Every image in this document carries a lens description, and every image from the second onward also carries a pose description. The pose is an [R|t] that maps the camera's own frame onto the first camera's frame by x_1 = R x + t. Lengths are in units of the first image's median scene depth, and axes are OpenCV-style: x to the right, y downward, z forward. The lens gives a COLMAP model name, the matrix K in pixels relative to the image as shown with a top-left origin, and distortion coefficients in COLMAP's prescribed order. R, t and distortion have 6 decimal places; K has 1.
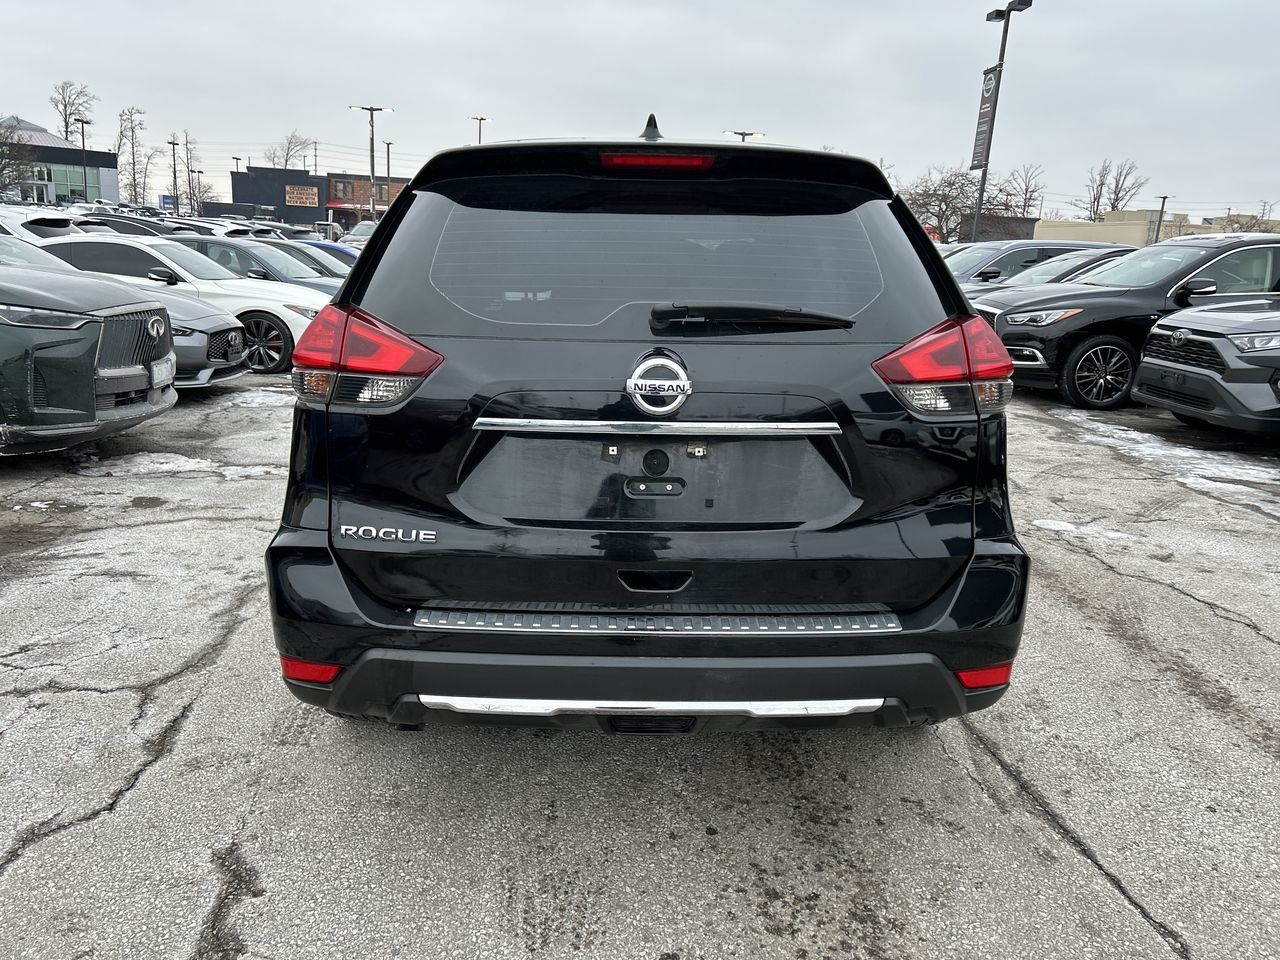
lens RADIAL K [[951.6, 0, 635.4], [0, 951.6, 480.0], [0, 0, 1]] dist [0.065103, -0.067086]
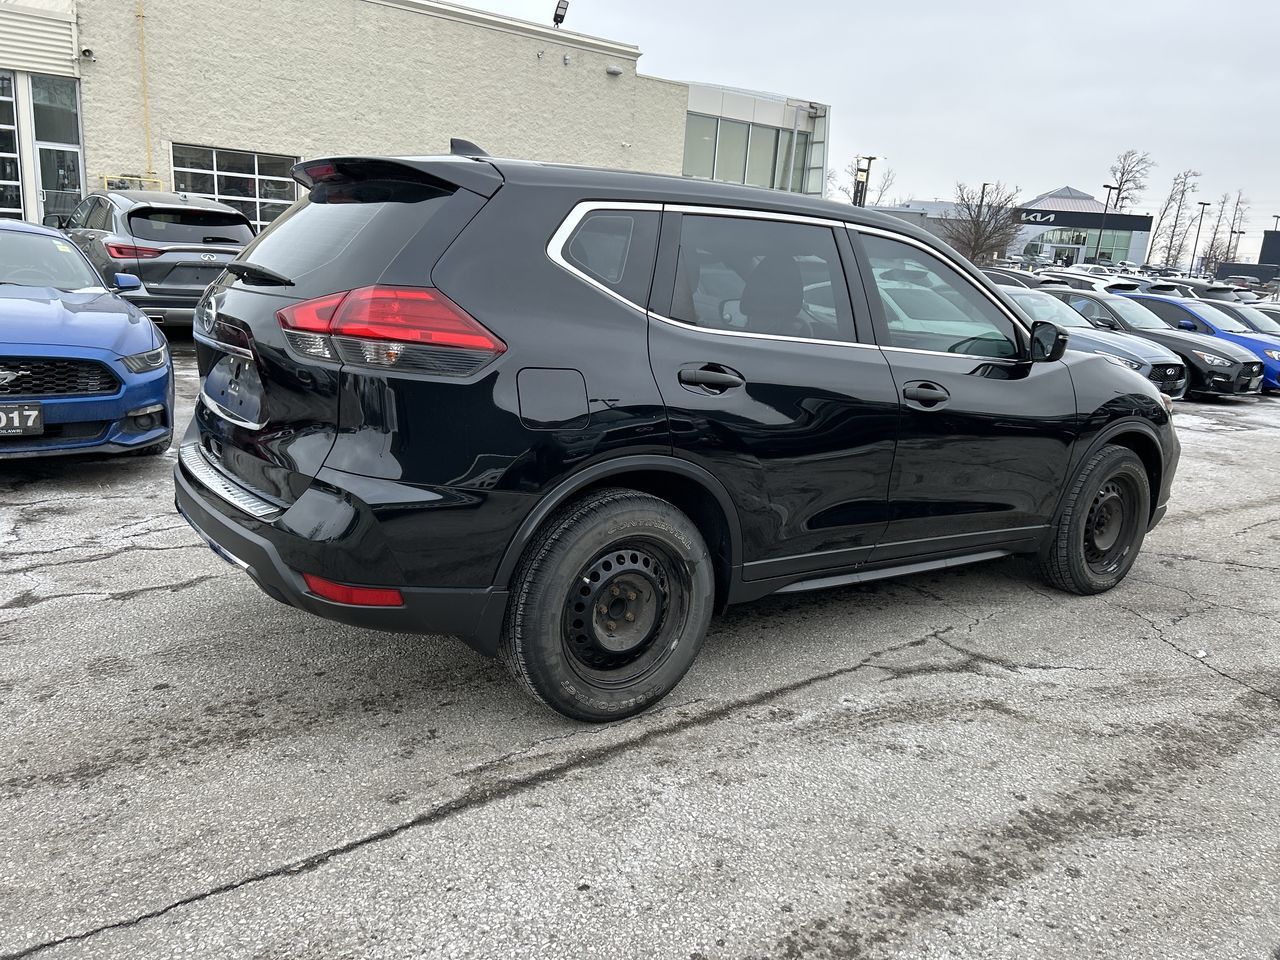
lens RADIAL K [[951.6, 0, 635.7], [0, 951.6, 487.7], [0, 0, 1]] dist [0.065103, -0.067086]
pose [[0.563271, 0.193092, -0.803394, 1.346933], [-0.235964, 0.969411, 0.067555, -0.074970], [0.791863, 0.151520, 0.591604, 0.527854]]
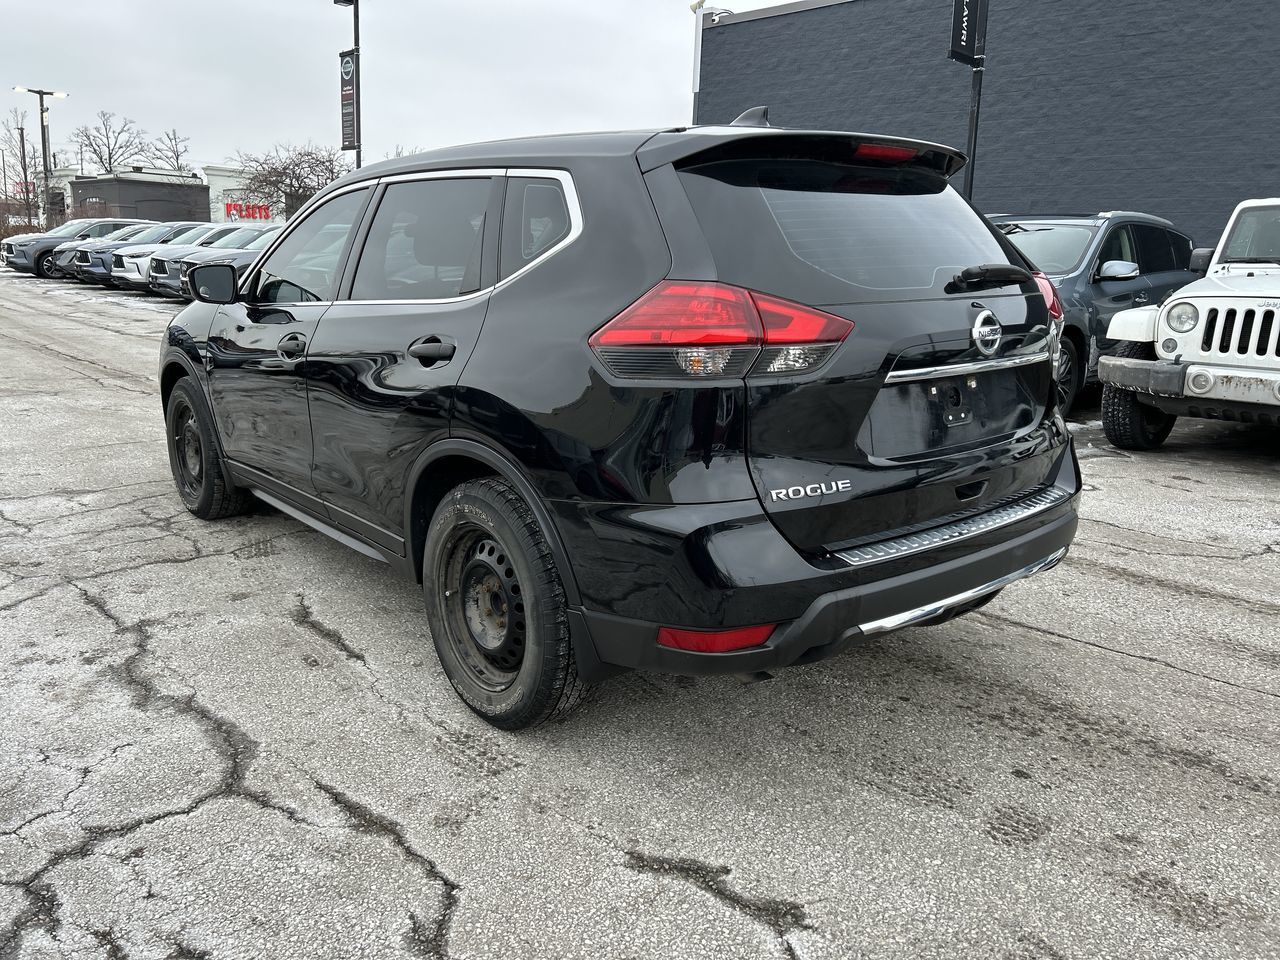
lens RADIAL K [[951.6, 0, 634.6], [0, 951.6, 473.6], [0, 0, 1]] dist [0.065103, -0.067086]
pose [[0.779970, -0.157386, 0.605703, -0.901873], [0.149044, 0.986727, 0.064466, -0.052256], [-0.607809, 0.039995, 0.793075, 0.221274]]
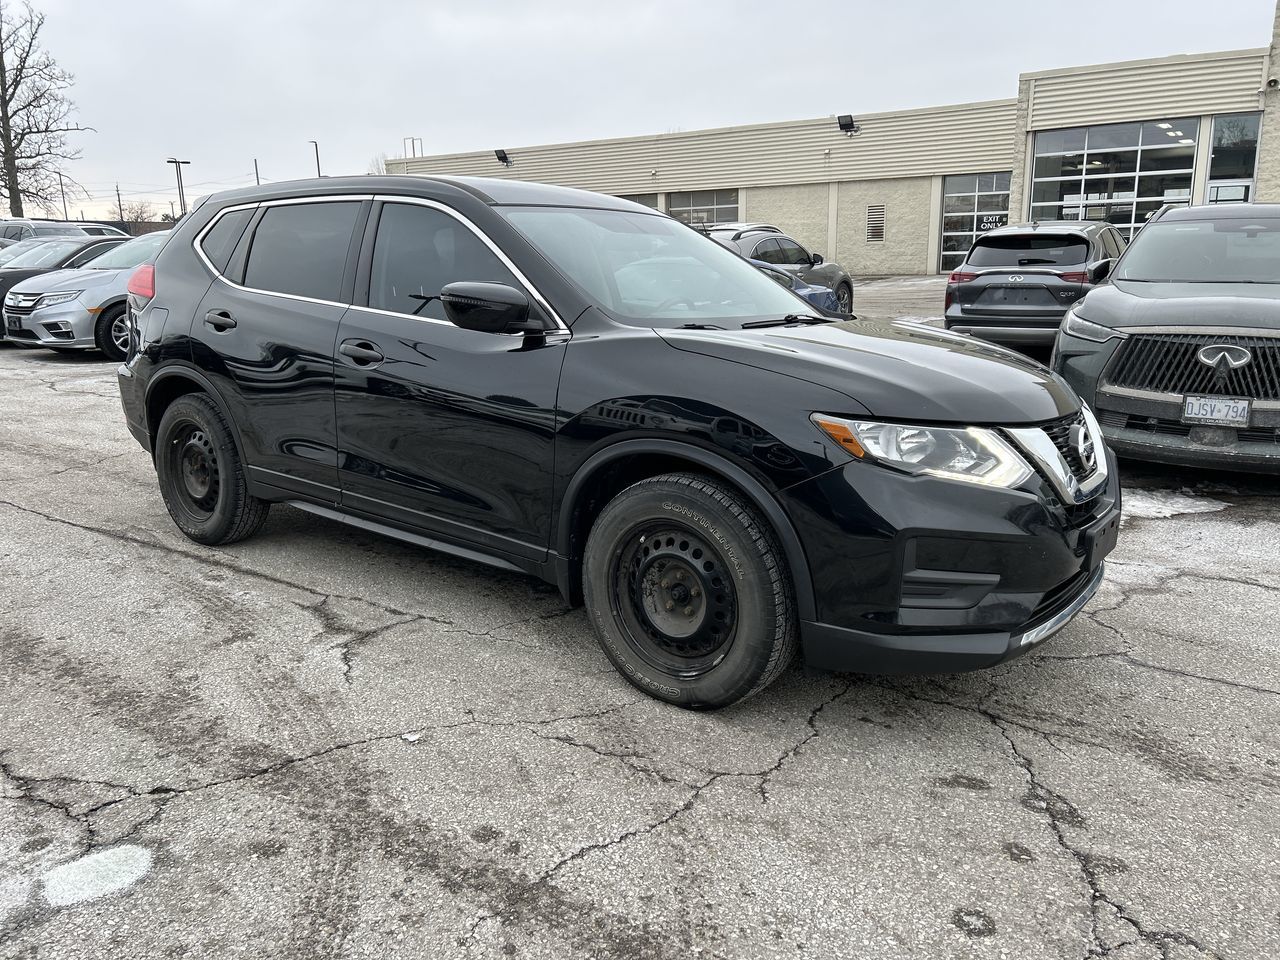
lens RADIAL K [[951.6, 0, 636.2], [0, 951.6, 473.7], [0, 0, 1]] dist [0.065103, -0.067086]
pose [[-0.626141, 0.136259, -0.767712, 1.300939], [-0.203162, 0.922090, 0.329357, -0.634164], [0.752777, 0.362194, -0.549675, 2.975941]]
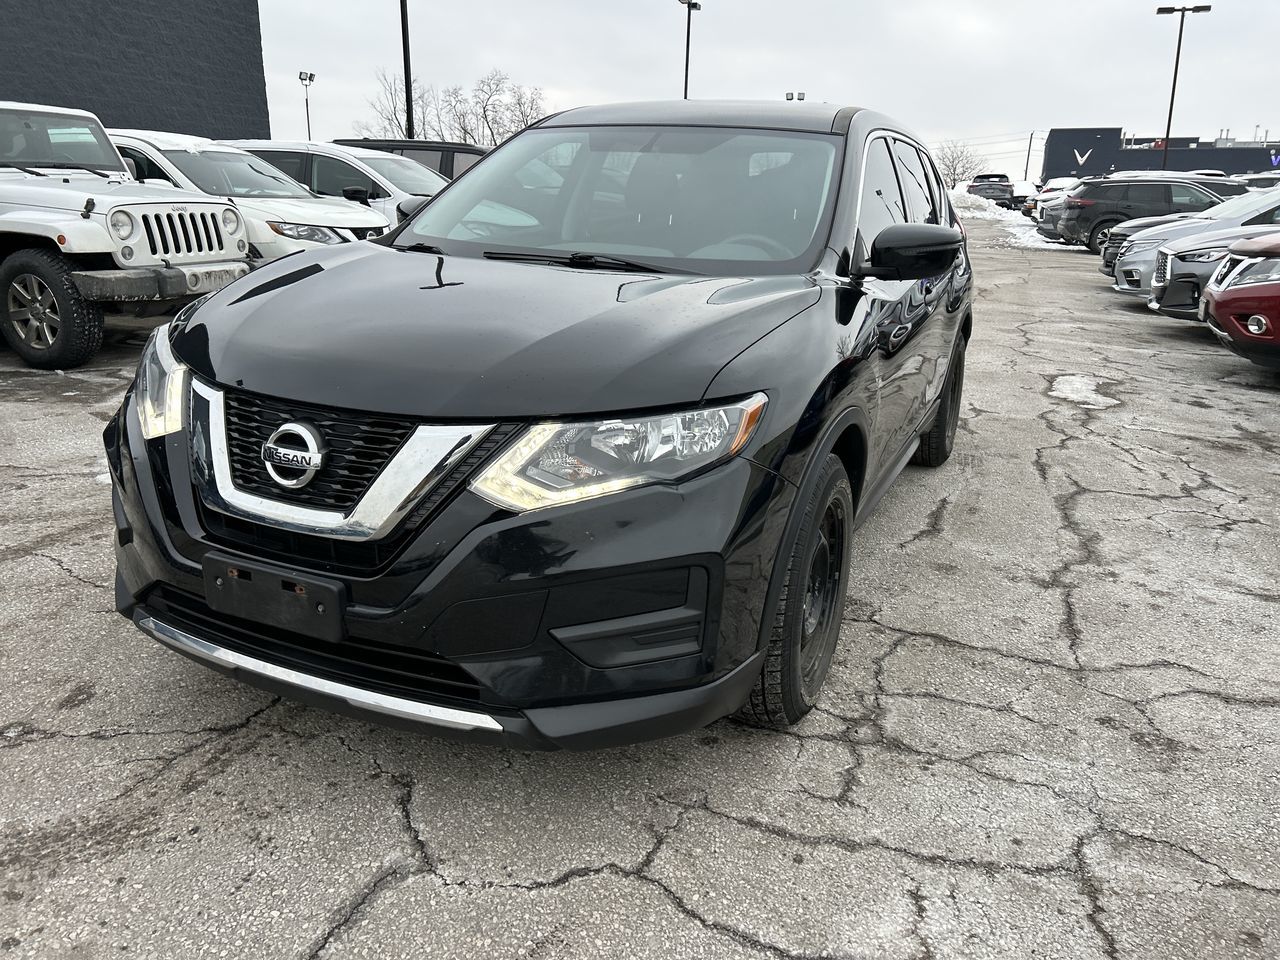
lens RADIAL K [[951.6, 0, 634.5], [0, 951.6, 472.1], [0, 0, 1]] dist [0.065103, -0.067086]
pose [[-0.900124, -0.177742, 0.397725, -0.614193], [0.042582, 0.872709, 0.486381, -0.747692], [-0.433549, 0.454739, -0.777977, 3.234731]]
